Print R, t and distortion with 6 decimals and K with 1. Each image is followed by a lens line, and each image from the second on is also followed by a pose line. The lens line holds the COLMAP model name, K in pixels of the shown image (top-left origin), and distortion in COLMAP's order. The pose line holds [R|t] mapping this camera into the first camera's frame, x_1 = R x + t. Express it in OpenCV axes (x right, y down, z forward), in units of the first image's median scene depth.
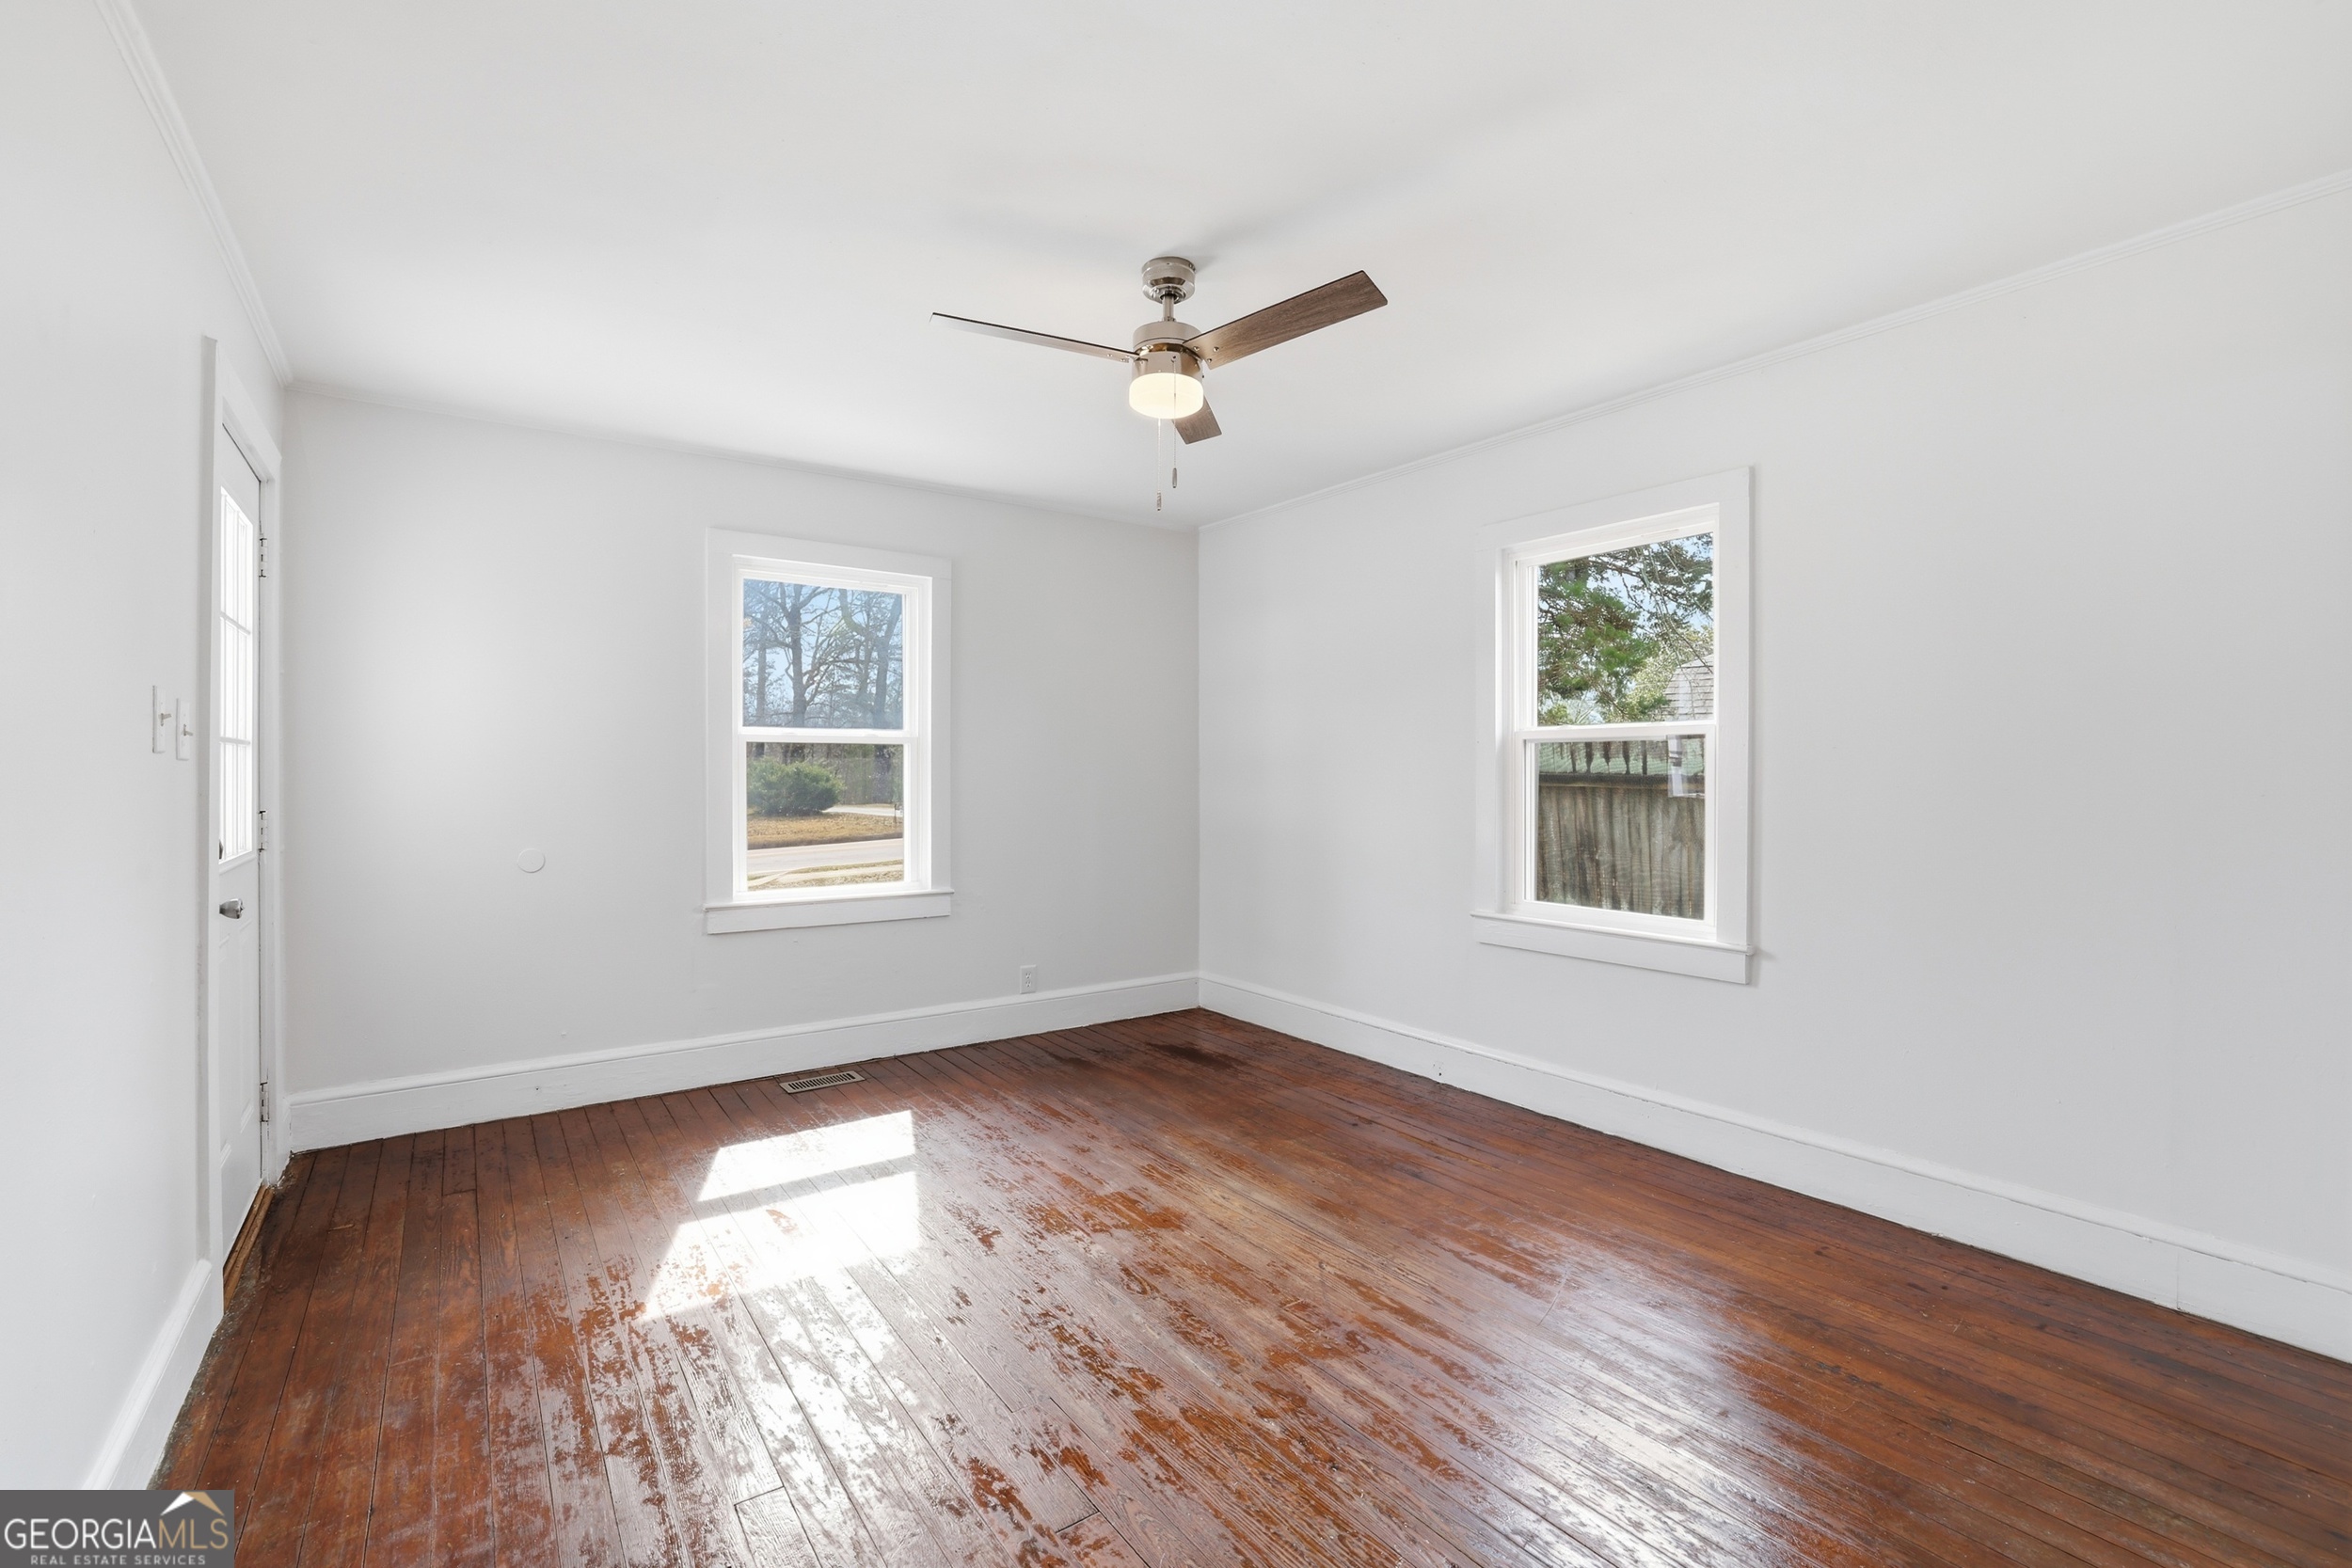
lens RADIAL K [[1009.4, 0, 1164.2], [0, 1009.4, 770.6], [0, 0, 1]] dist [-0.072192, 0.029510]
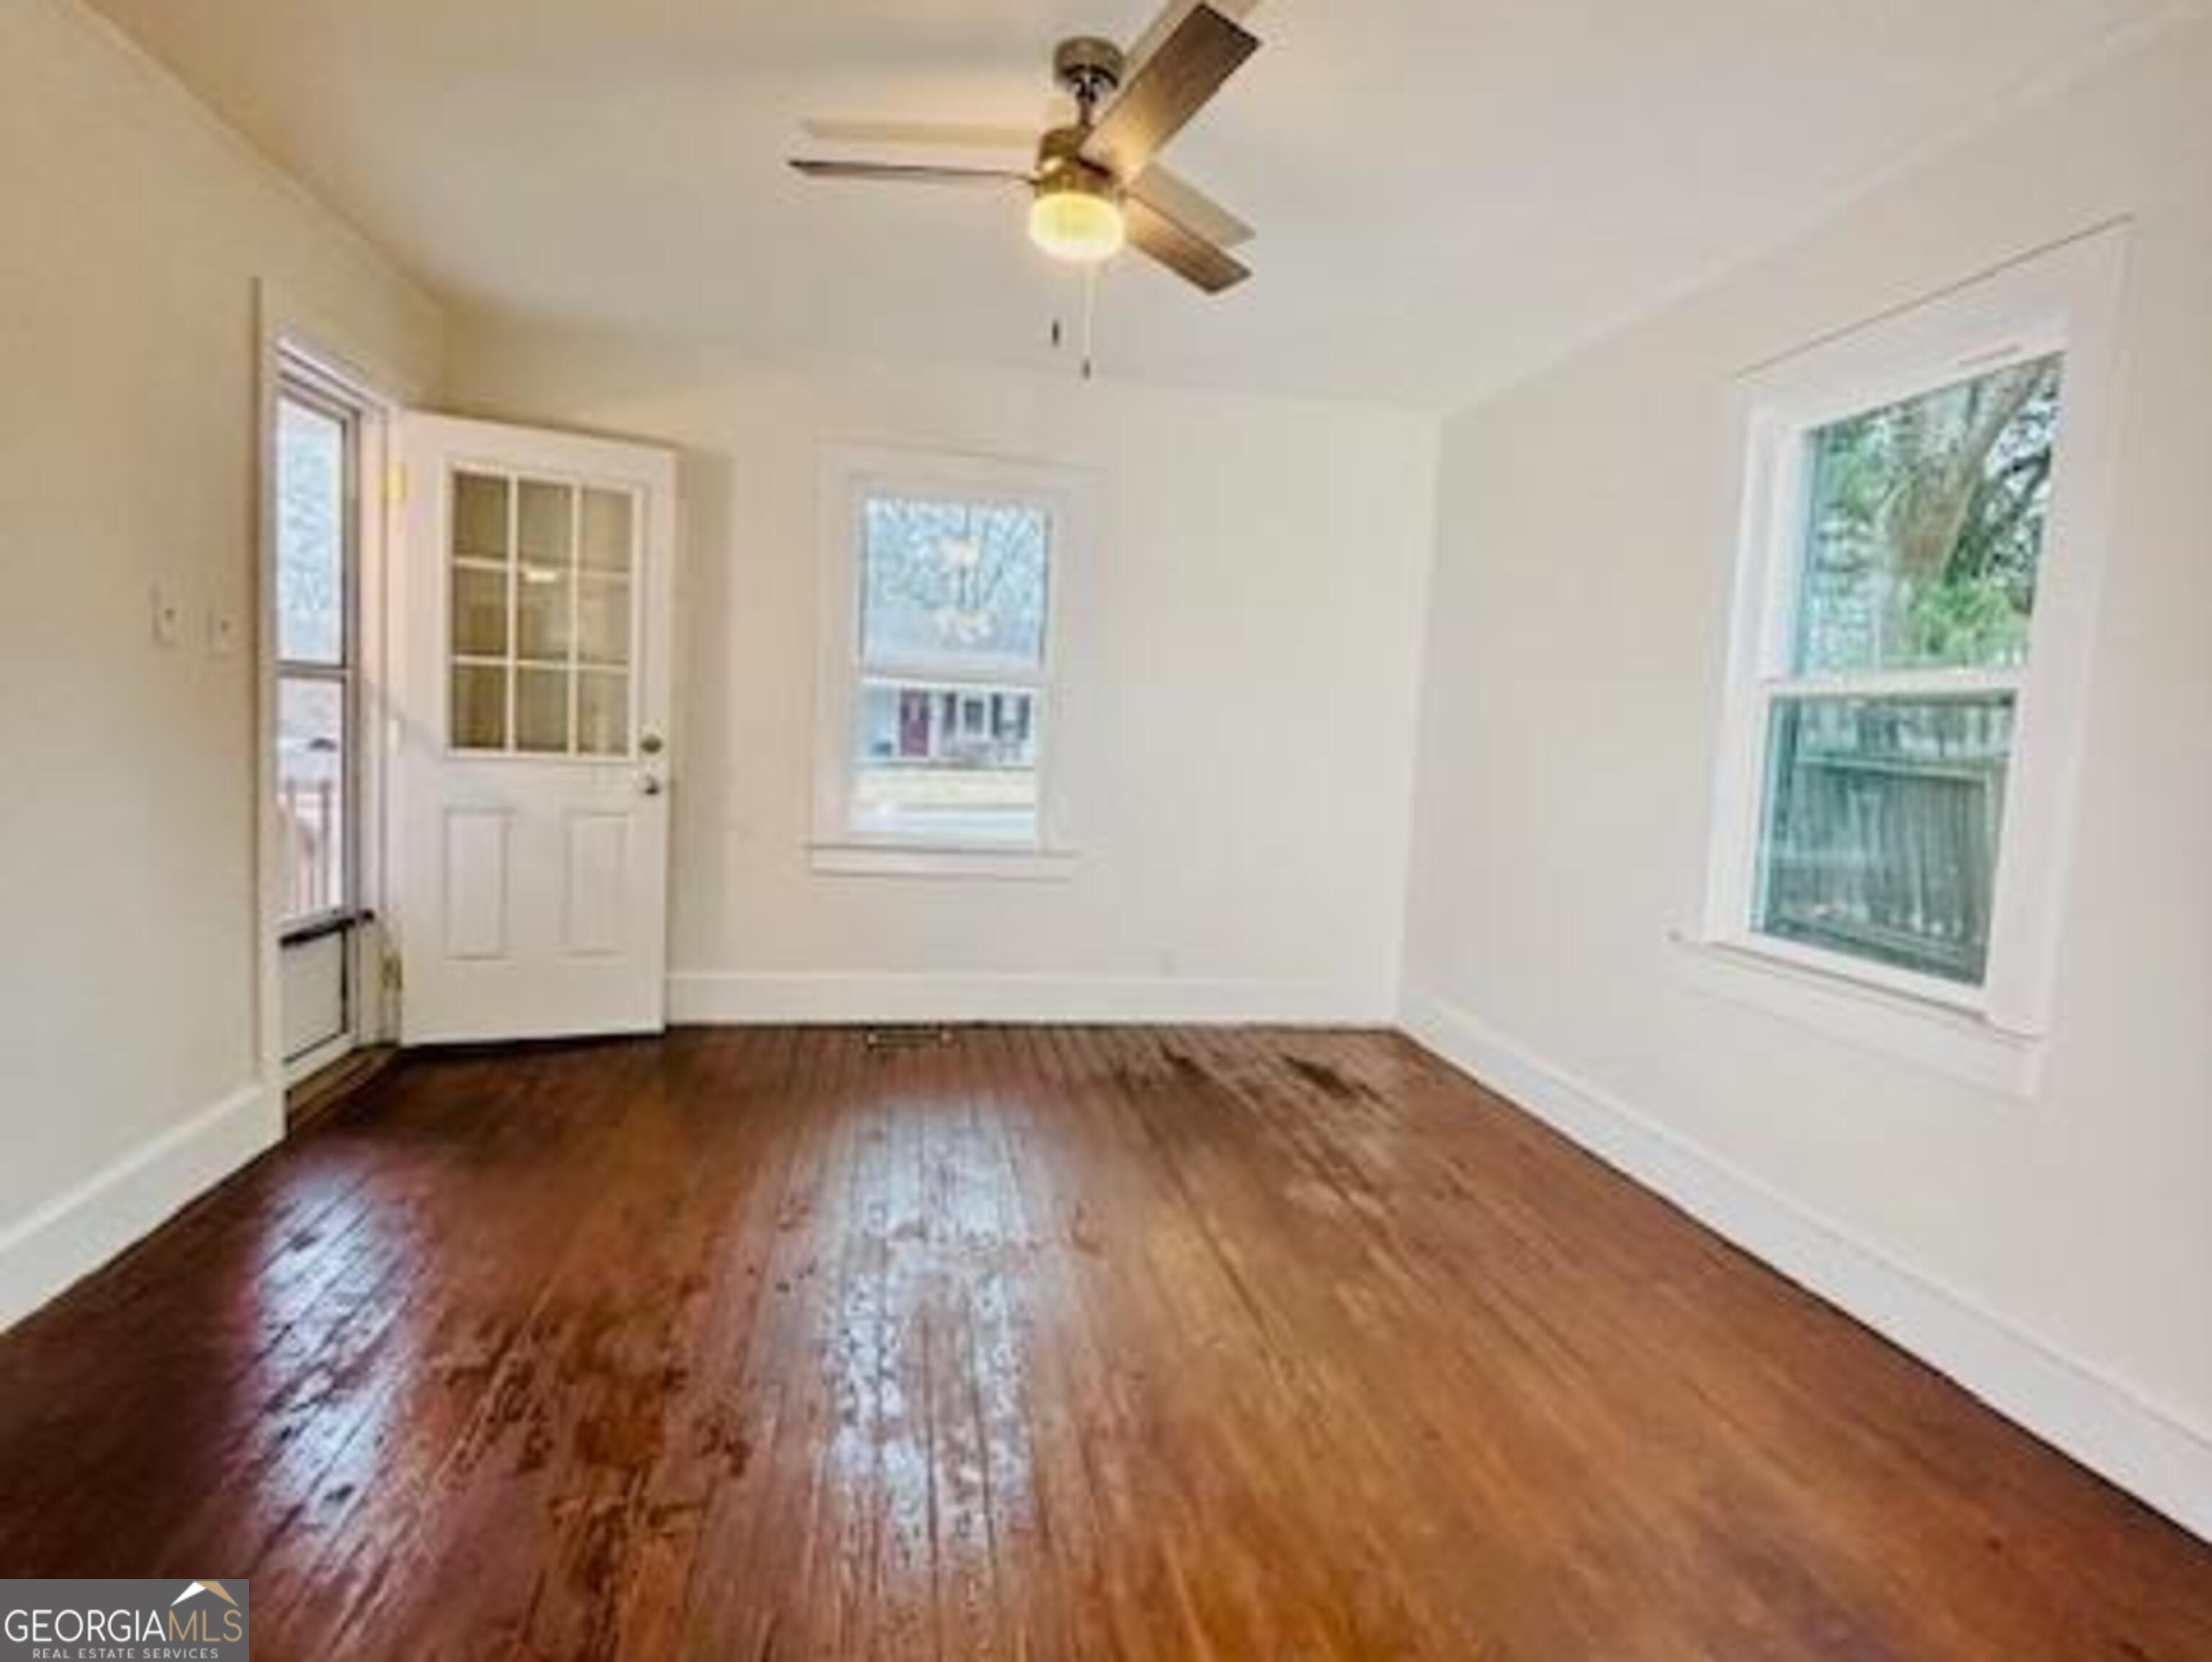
lens RADIAL K [[1183.8, 0, 1109.8], [0, 1183.8, 825.5], [0, 0, 1]] dist [-0.011989, -0.000732]
pose [[0.909492, 0.083274, -0.407296, 0.302173], [-0.051629, 0.994773, 0.088099, 0.008142], [0.412503, -0.059098, 0.909037, 0.093357]]
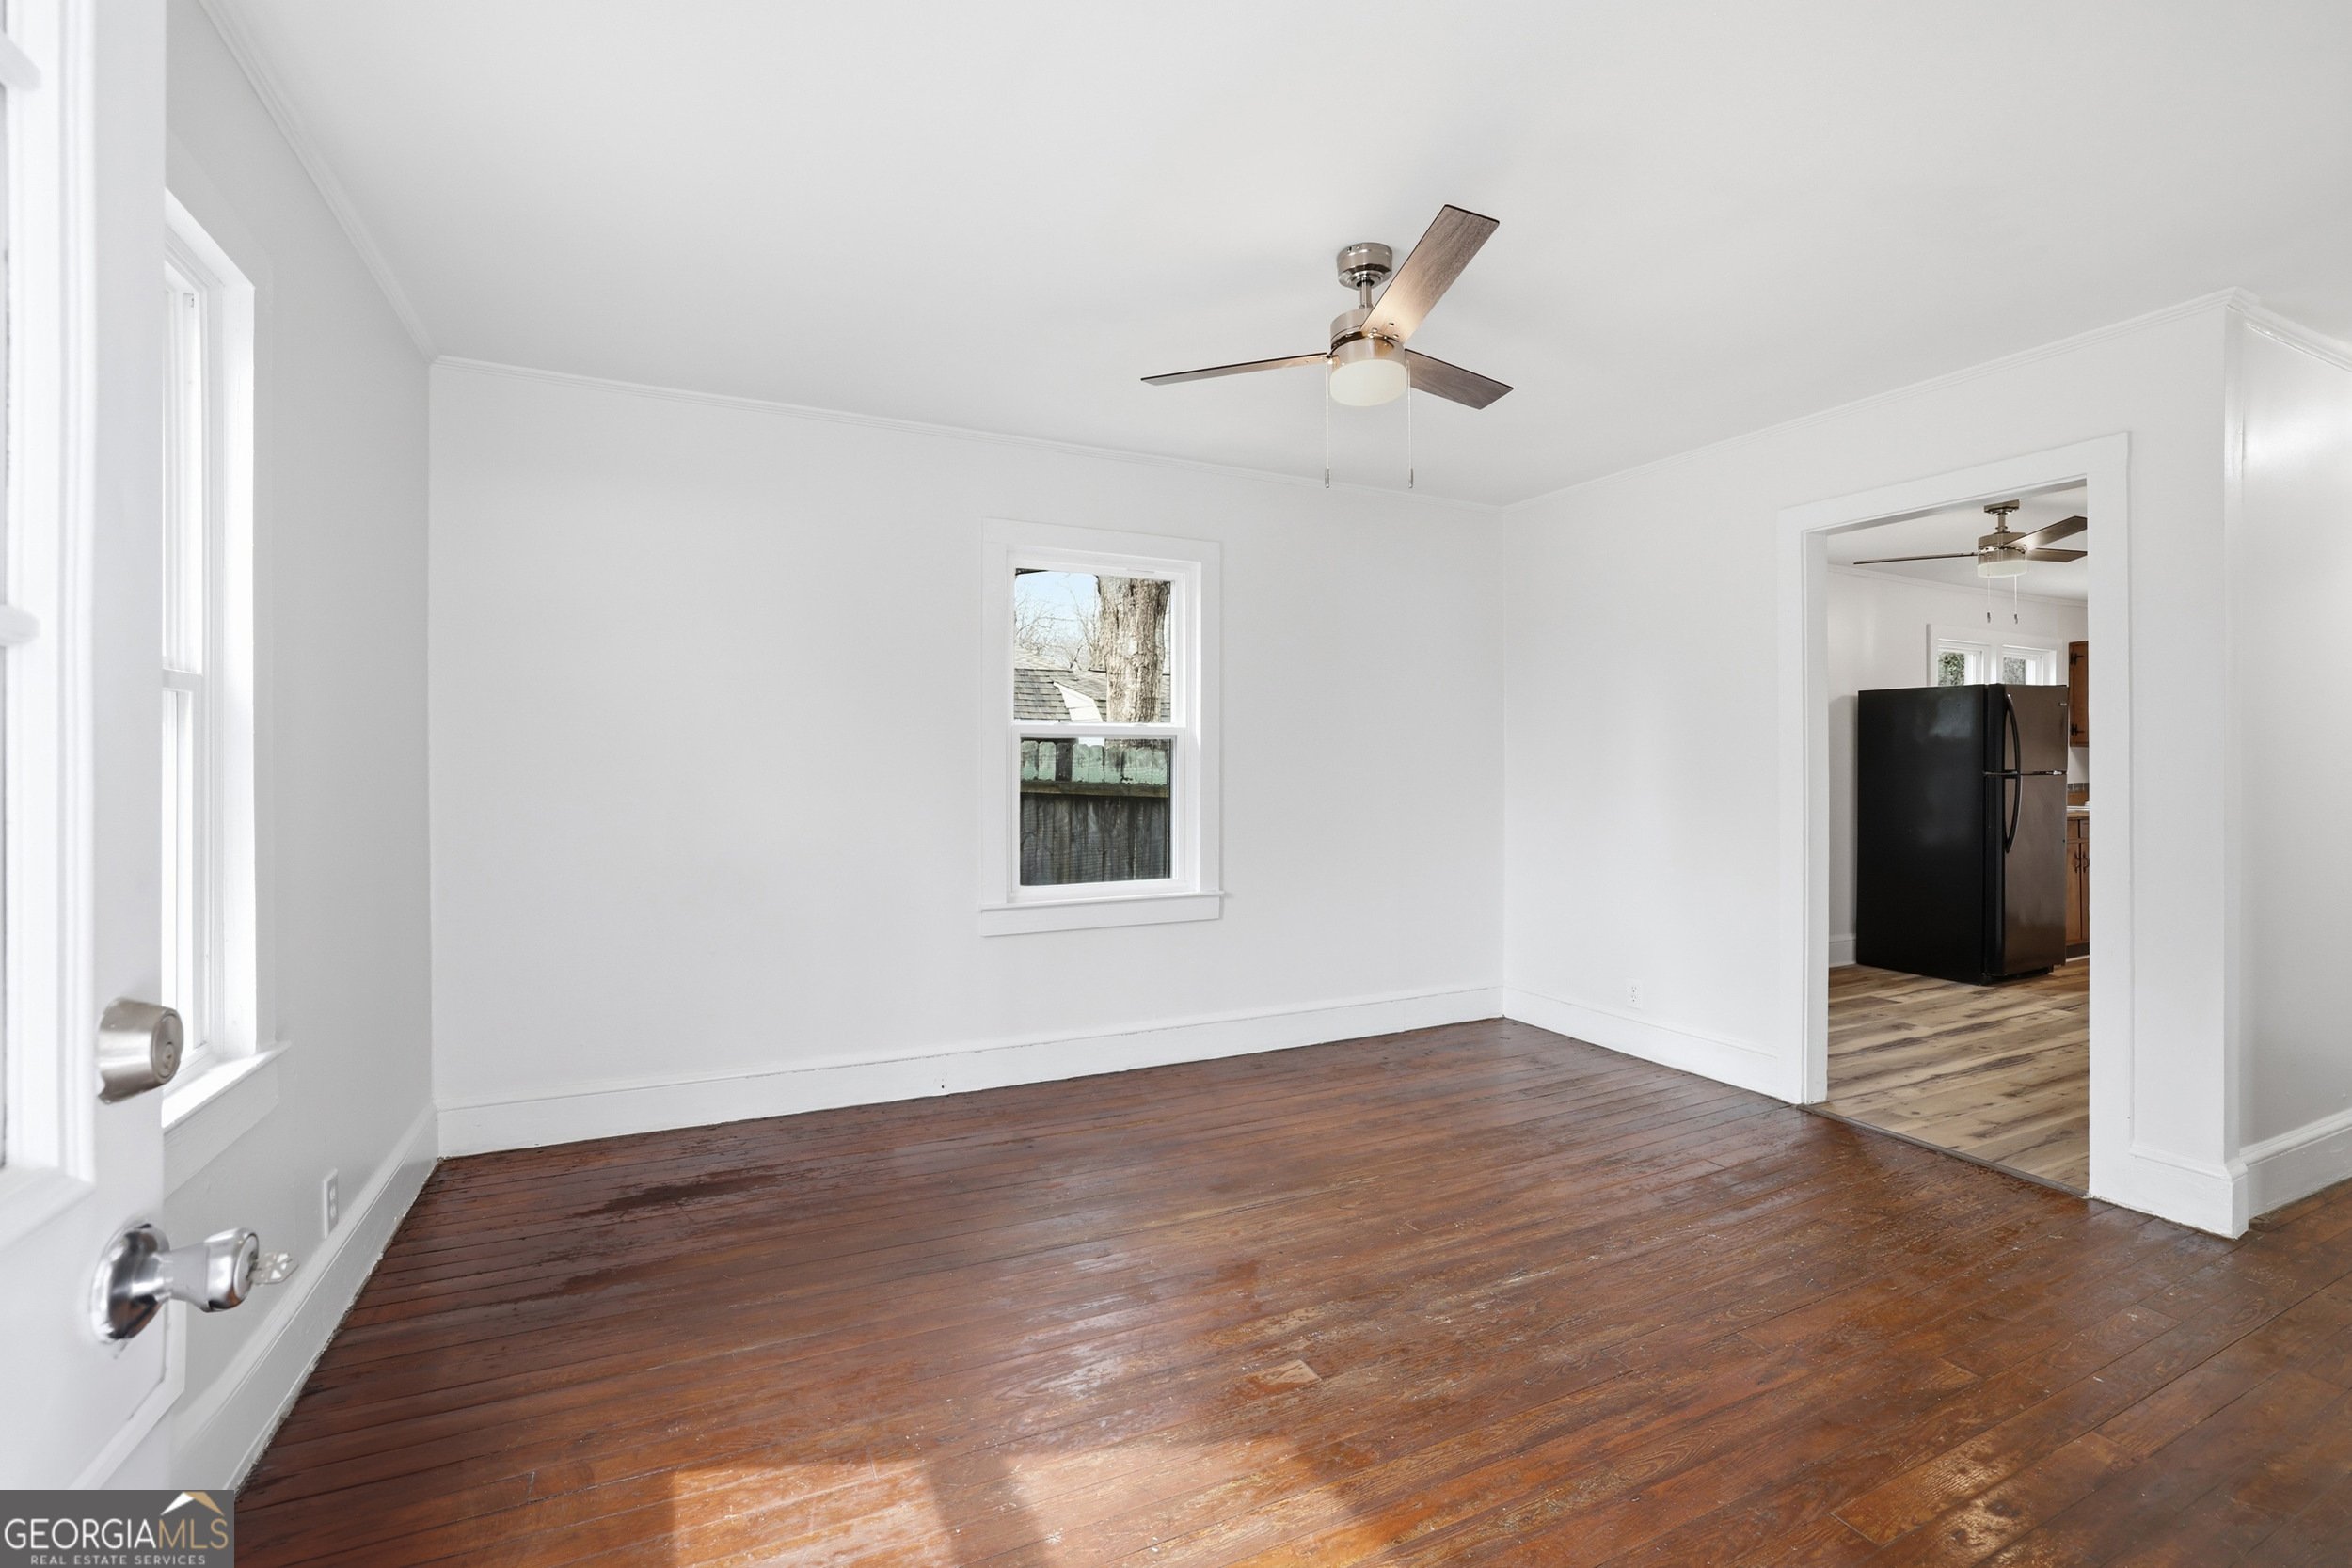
lens RADIAL K [[1009.4, 0, 1164.2], [0, 1009.4, 770.6], [0, 0, 1]] dist [-0.072192, 0.029510]
pose [[0.182643, -0.011093, 0.983117, -0.685648], [0.001599, 0.999938, 0.010986, -0.004800], [-0.983178, -0.000435, 0.182650, 0.699090]]
